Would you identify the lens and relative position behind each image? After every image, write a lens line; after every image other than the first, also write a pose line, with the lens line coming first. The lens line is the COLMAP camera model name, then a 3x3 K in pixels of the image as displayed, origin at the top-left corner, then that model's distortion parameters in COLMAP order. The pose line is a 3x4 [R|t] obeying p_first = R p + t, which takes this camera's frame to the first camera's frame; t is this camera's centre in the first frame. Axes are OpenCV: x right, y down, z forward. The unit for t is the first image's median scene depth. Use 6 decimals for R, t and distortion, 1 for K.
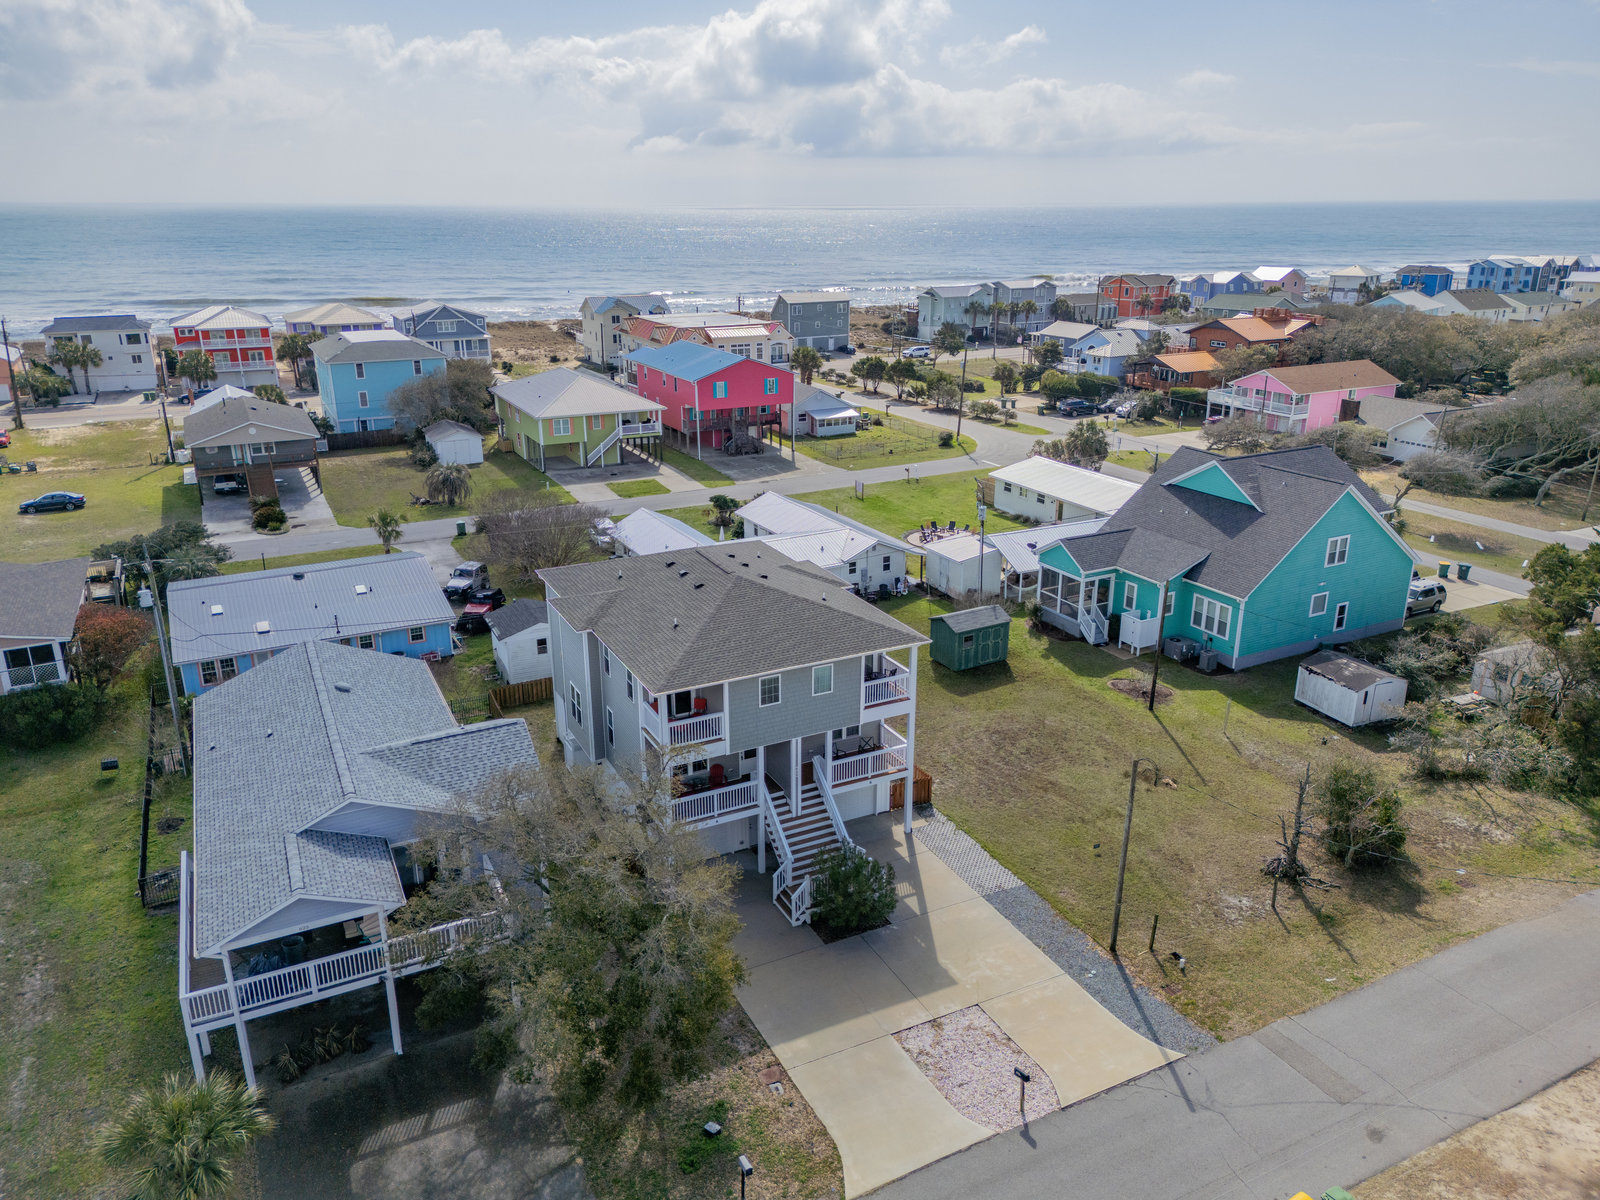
lens RADIAL K [[1118.7, 0, 800.0], [0, 1118.7, 600.0], [0, 0, 1]] dist [0.081435, -0.091804]
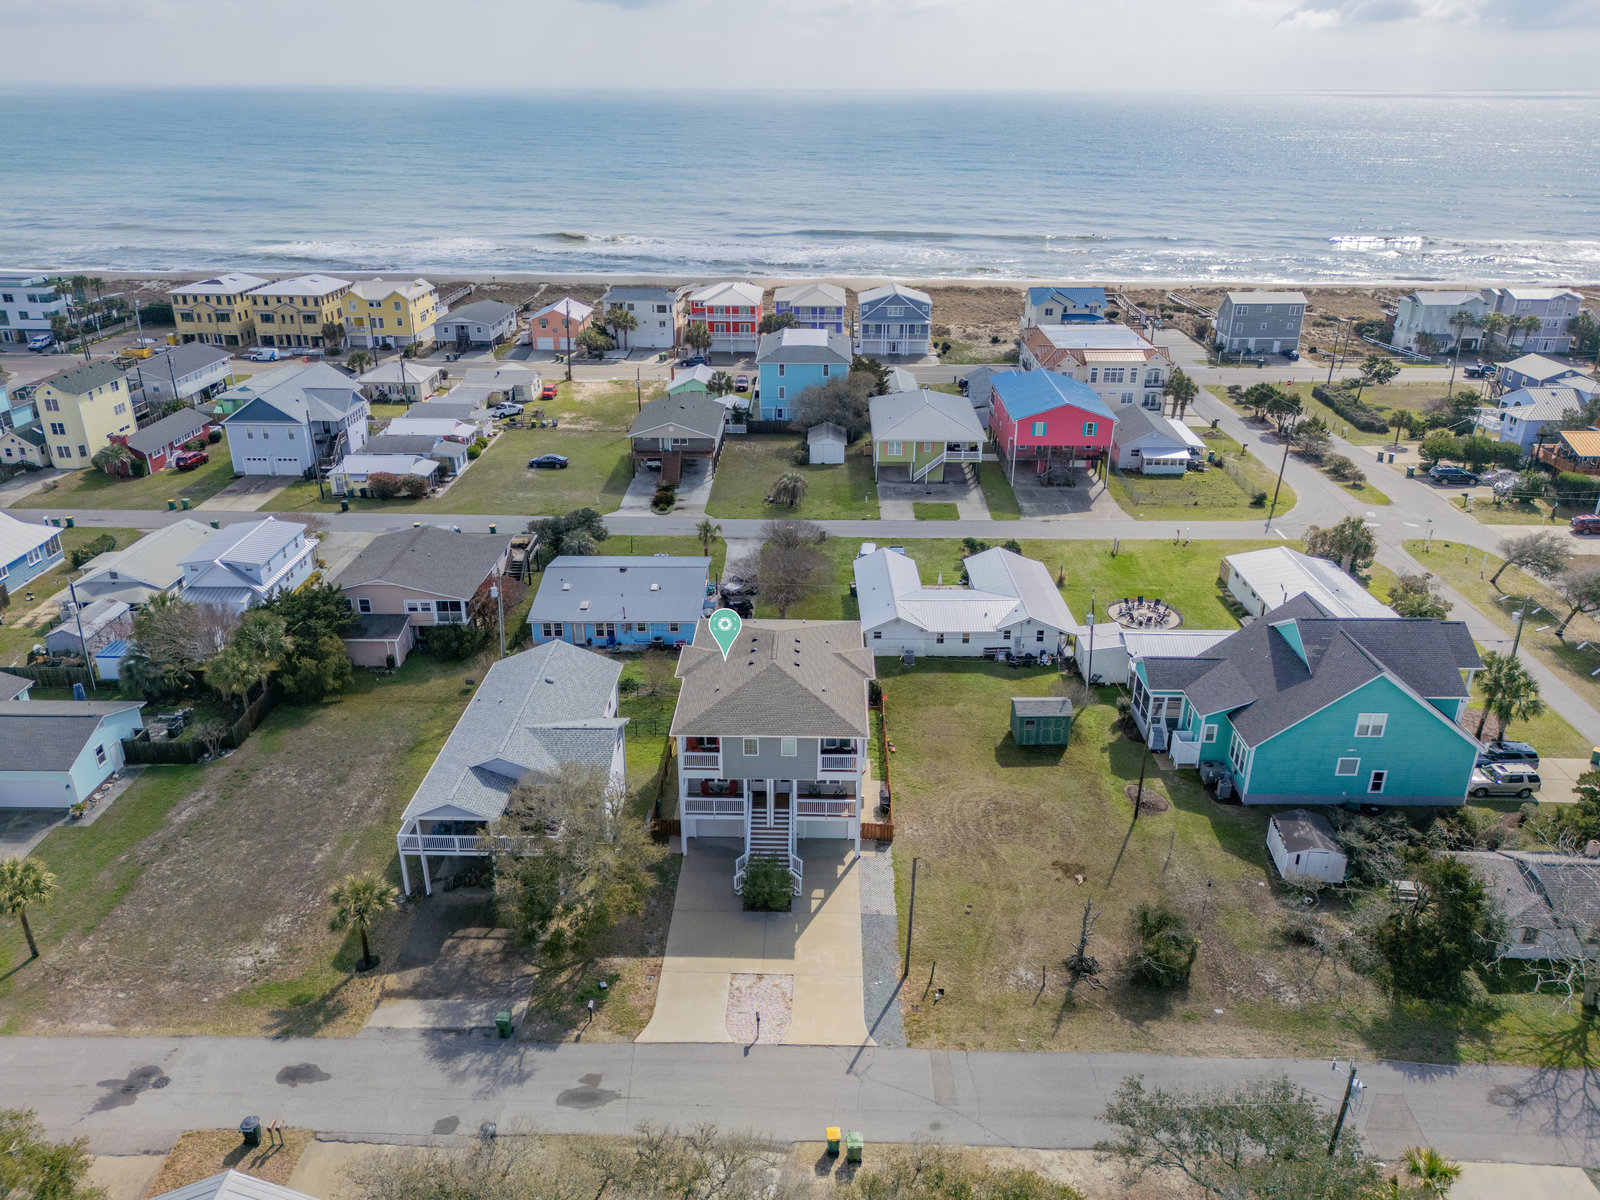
lens RADIAL K [[1118.7, 0, 800.0], [0, 1118.7, 600.0], [0, 0, 1]] dist [0.081435, -0.091804]
pose [[0.885630, 0.192449, -0.422638, 0.381301], [-0.160262, 0.980836, 0.110800, -0.177074], [0.435862, -0.030395, 0.899500, -0.216823]]
